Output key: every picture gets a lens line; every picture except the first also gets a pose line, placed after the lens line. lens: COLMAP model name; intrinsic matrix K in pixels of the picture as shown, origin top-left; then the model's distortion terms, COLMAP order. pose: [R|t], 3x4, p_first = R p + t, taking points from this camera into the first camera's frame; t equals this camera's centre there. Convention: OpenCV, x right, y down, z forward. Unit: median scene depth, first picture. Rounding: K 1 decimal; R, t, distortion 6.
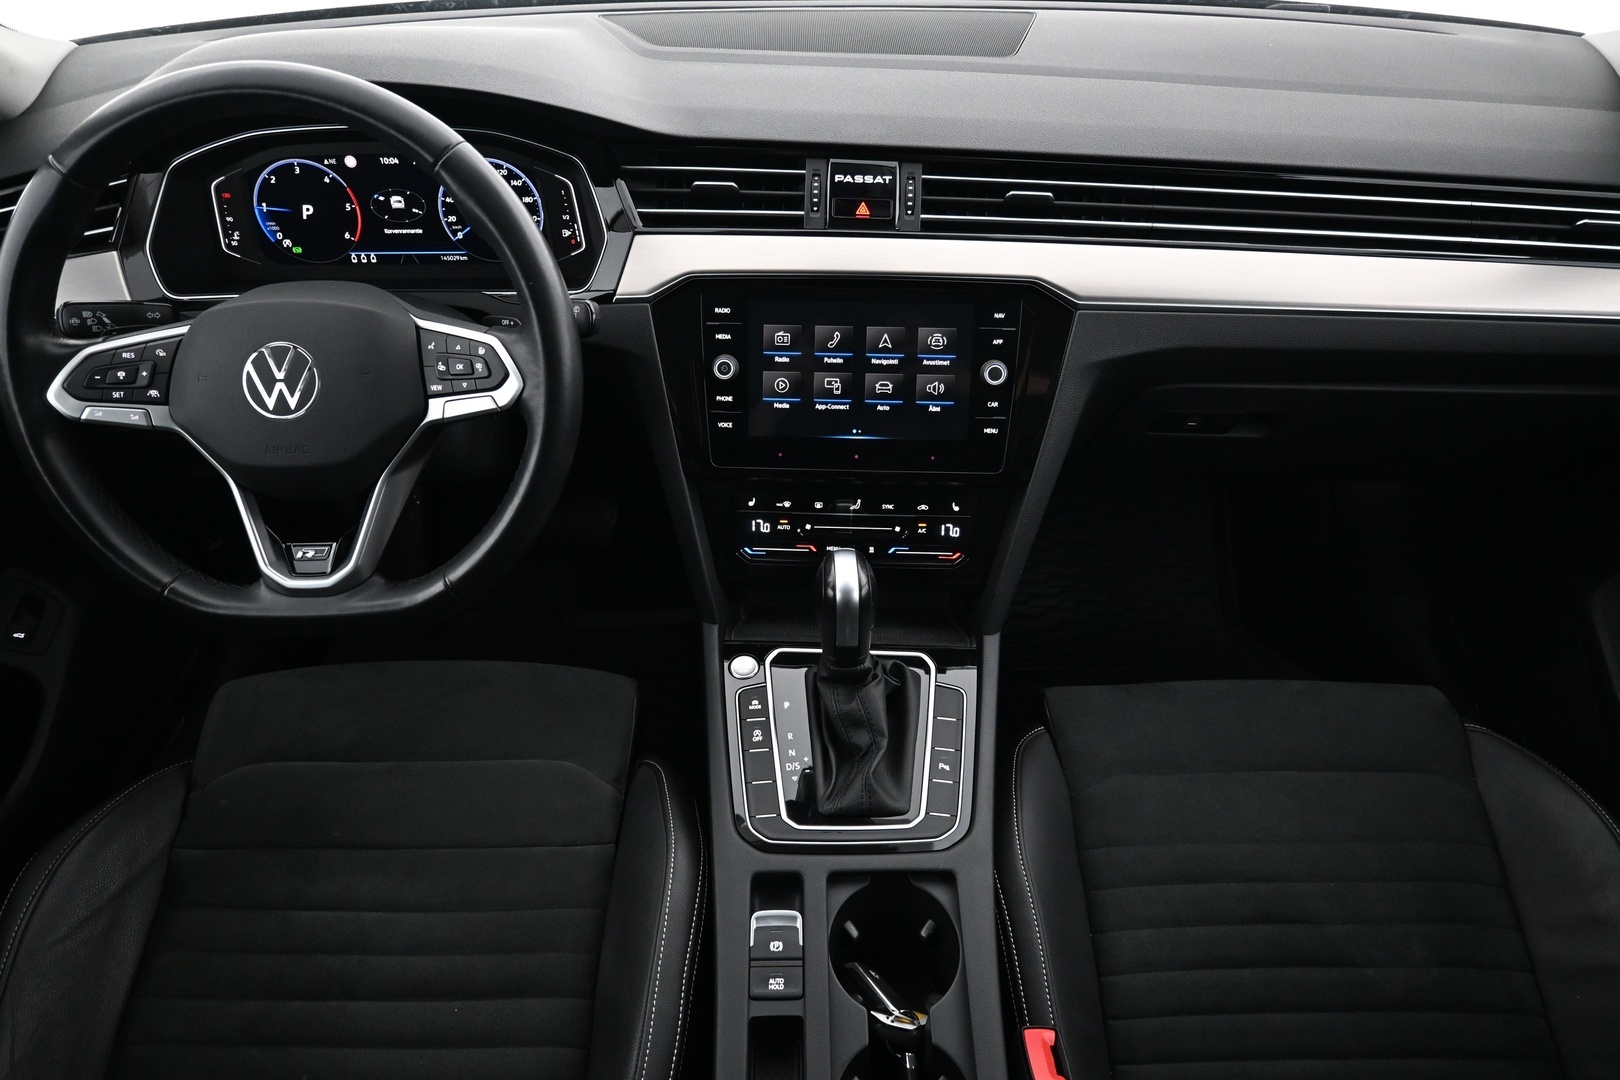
lens RADIAL K [[1094.0, 0, 813.6], [0, 1094.0, 537.2], [0, 0, 1]] dist [-0.020952, 0.009861]
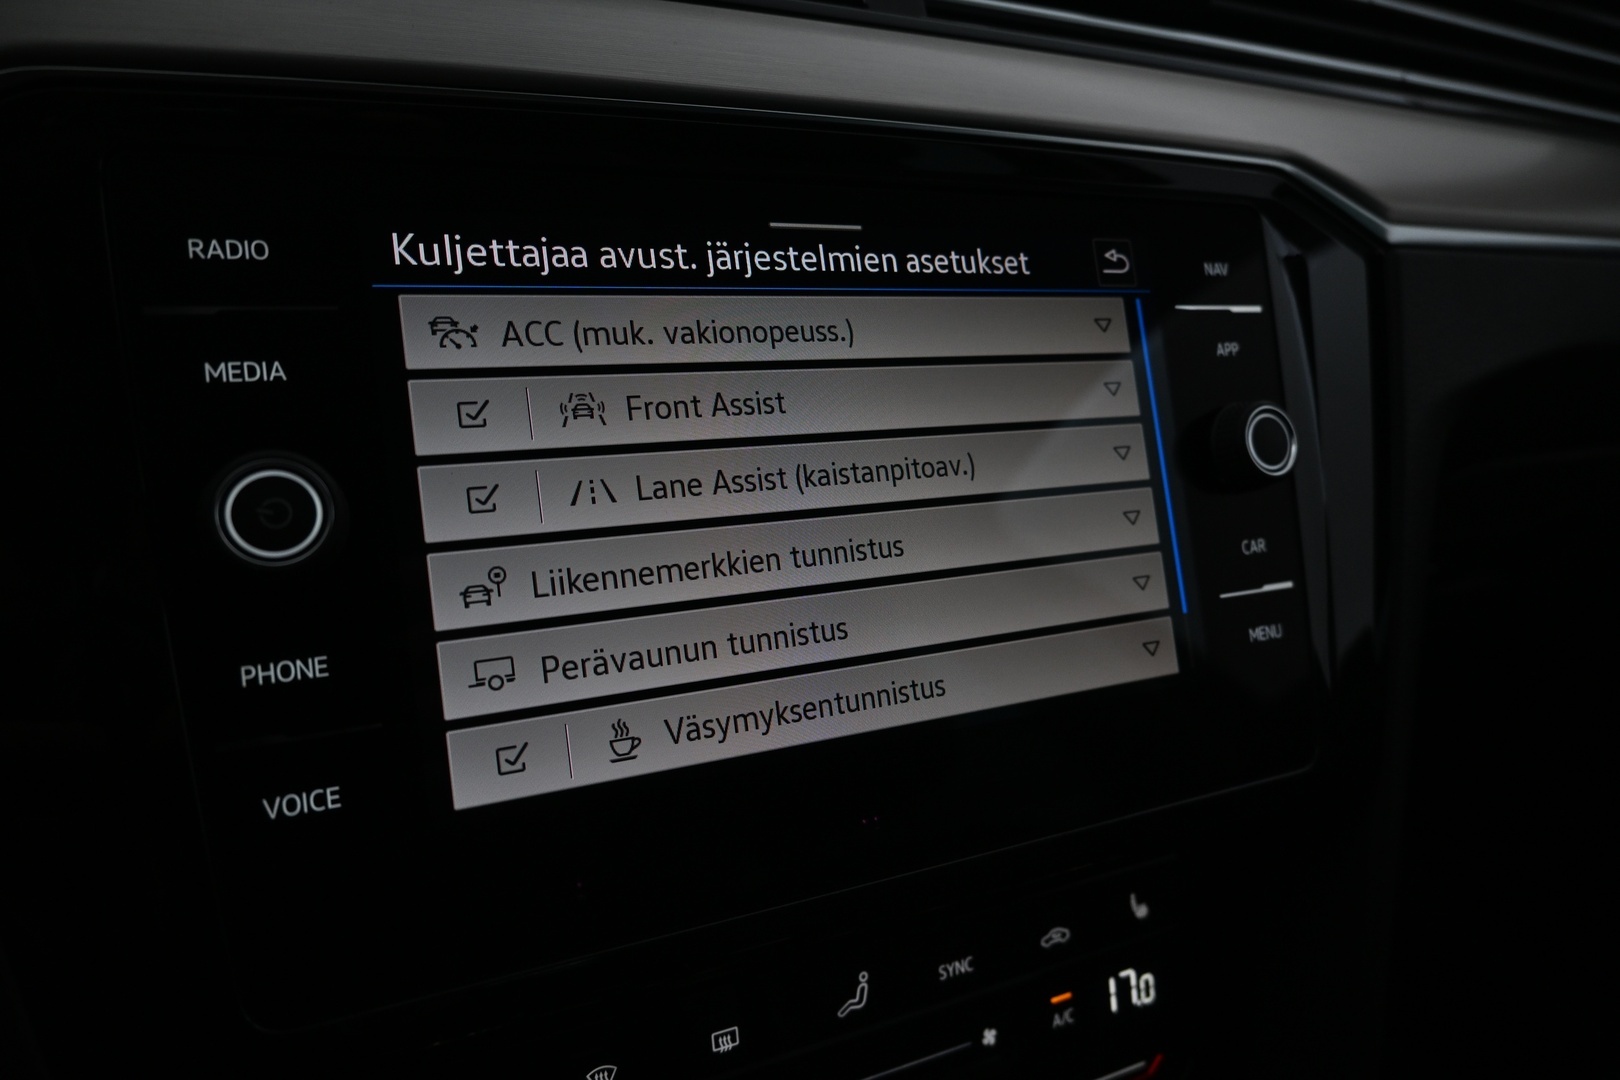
lens RADIAL K [[1094.0, 0, 808.4], [0, 1094.0, 538.2], [0, 0, 1]] dist [-0.020952, 0.009861]
pose [[0.877401, -0.103951, 0.468361, -0.085720], [0.222358, 0.953170, -0.205000, -0.085844], [-0.425117, 0.284011, 0.859426, 0.762526]]
